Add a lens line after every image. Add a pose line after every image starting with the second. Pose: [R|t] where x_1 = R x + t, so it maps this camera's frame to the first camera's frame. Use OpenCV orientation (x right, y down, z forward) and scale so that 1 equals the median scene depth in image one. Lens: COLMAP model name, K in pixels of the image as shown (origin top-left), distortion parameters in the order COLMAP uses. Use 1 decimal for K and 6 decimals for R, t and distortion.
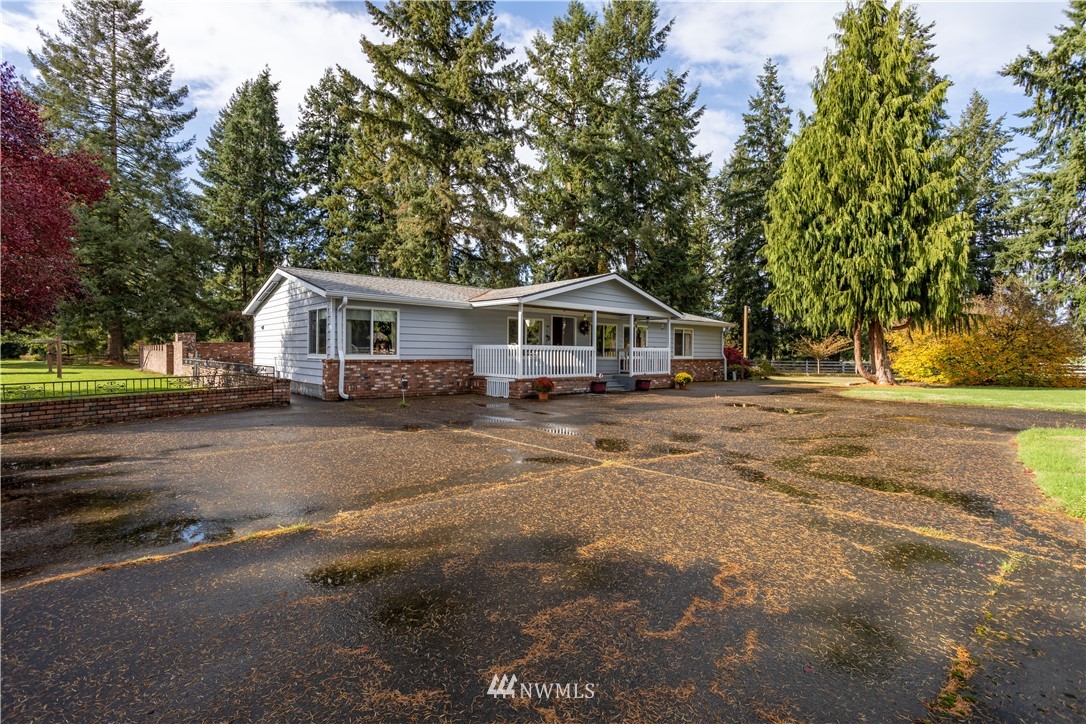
lens RADIAL K [[527.2, 0, 543.0], [0, 527.2, 362.0], [0, 0, 1]] dist [-0.064360, 0.036572]
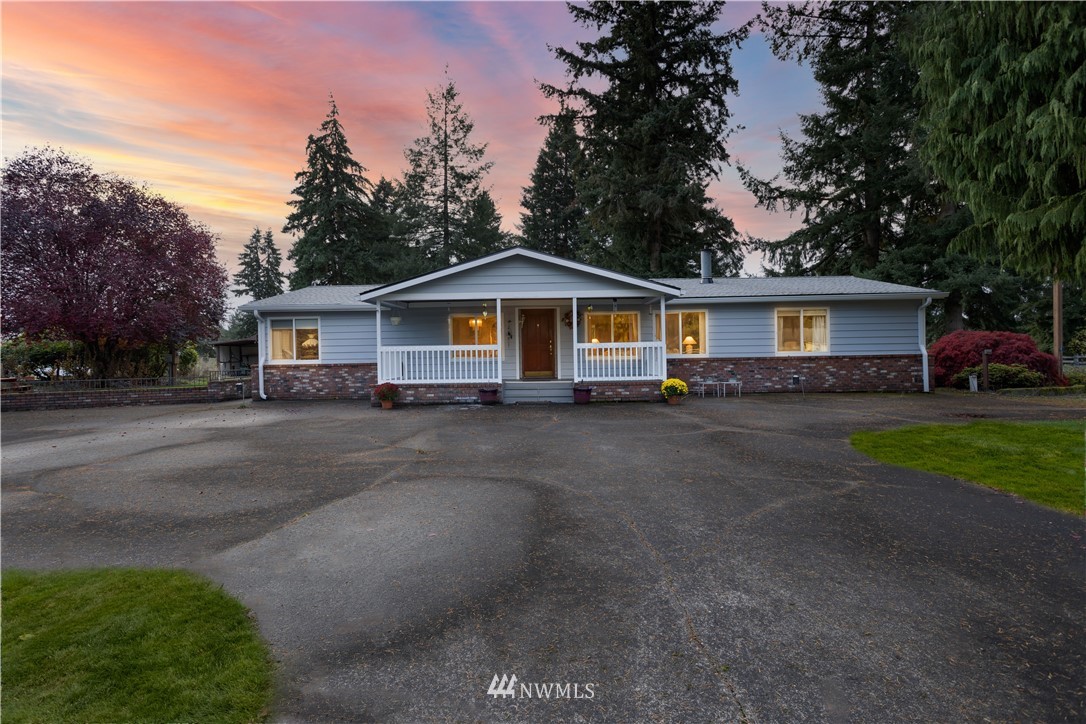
lens RADIAL K [[527.2, 0, 543.0], [0, 527.2, 362.0], [0, 0, 1]] dist [-0.064360, 0.036572]
pose [[0.711502, -0.008696, -0.702630, 0.768798], [0.011818, 0.999930, -0.000409, -0.002933], [0.702585, -0.008013, 0.711555, 0.549999]]
